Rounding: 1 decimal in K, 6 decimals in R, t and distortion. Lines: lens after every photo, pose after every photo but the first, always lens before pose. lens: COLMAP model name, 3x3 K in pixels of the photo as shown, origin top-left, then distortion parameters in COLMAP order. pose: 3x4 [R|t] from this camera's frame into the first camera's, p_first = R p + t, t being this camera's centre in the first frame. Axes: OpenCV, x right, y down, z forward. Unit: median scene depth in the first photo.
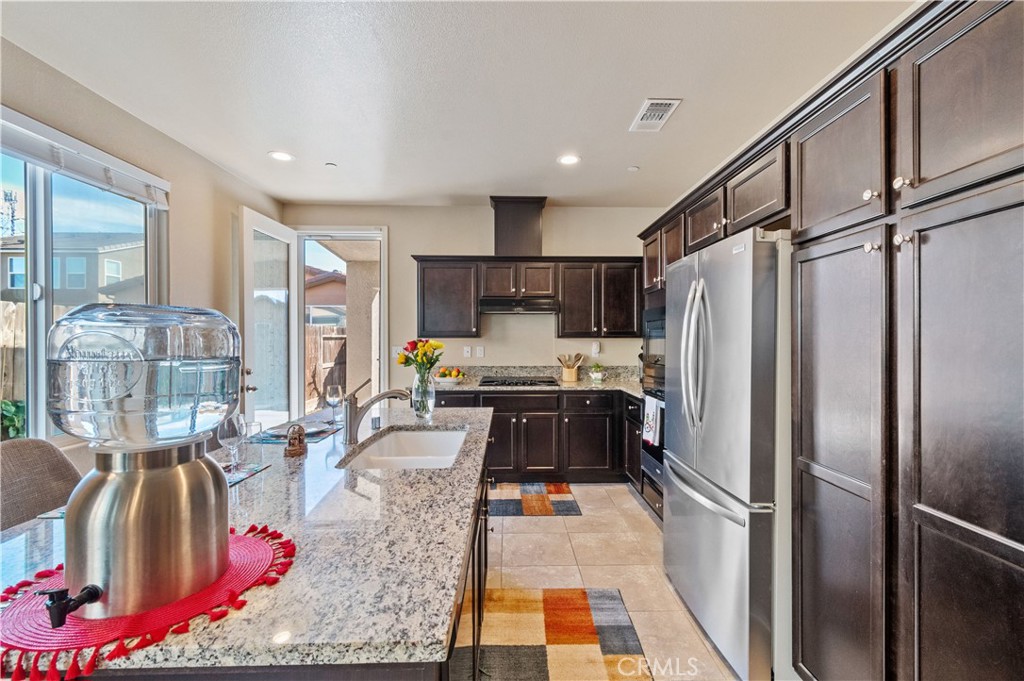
lens RADIAL K [[460.0, 0, 518.7], [0, 460.0, 343.8], [0, 0, 1]] dist [0.005331, -0.002280]
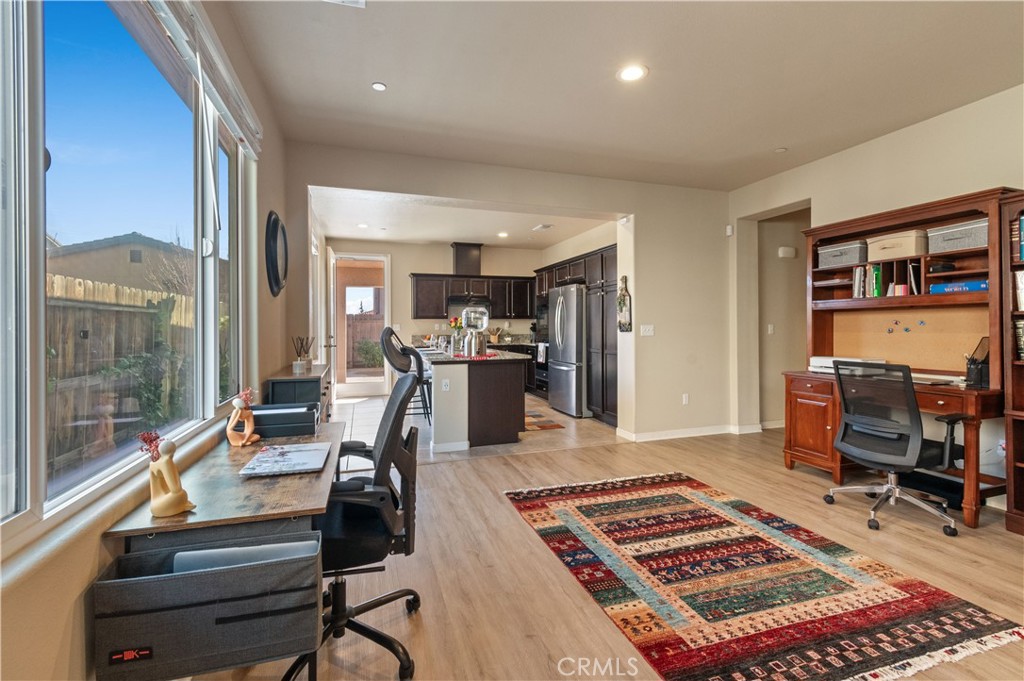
lens RADIAL K [[460.0, 0, 517.7], [0, 460.0, 329.7], [0, 0, 1]] dist [0.005331, -0.002280]
pose [[0.956272, -0.006872, 0.292397, -0.407366], [0.008734, 0.999949, -0.005063, 0.047446], [-0.292348, 0.007396, 0.956284, -0.958045]]
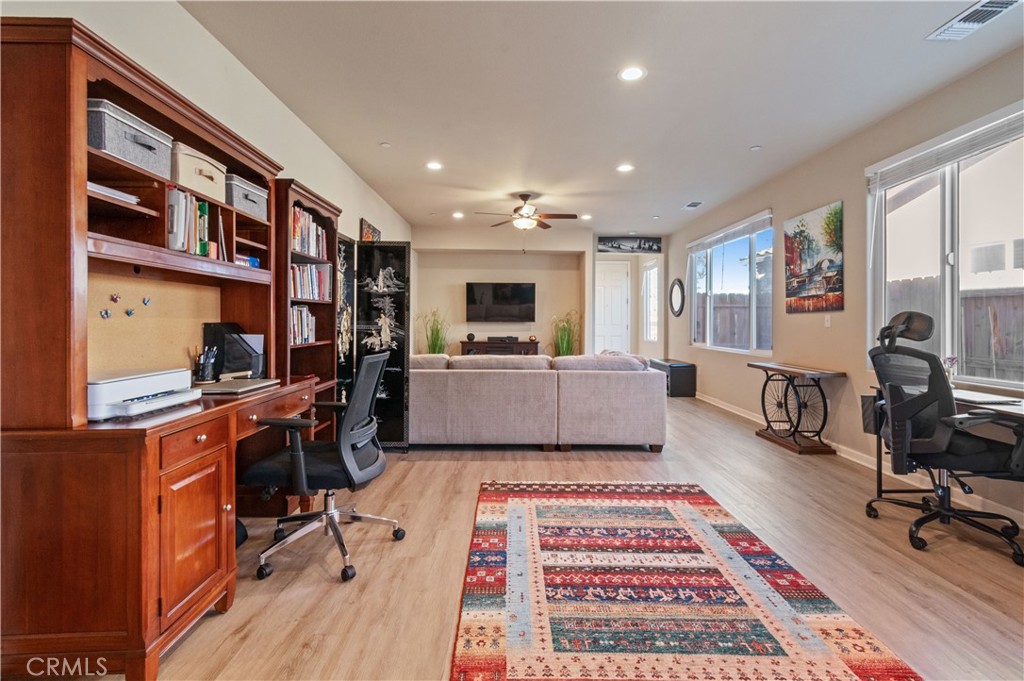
lens RADIAL K [[460.0, 0, 515.8], [0, 460.0, 320.6], [0, 0, 1]] dist [0.005331, -0.002280]
pose [[-0.999838, -0.005955, 0.016985, 0.135752], [-0.005825, 0.999953, 0.007723, 0.051887], [-0.017030, 0.007623, -0.999826, 0.149648]]
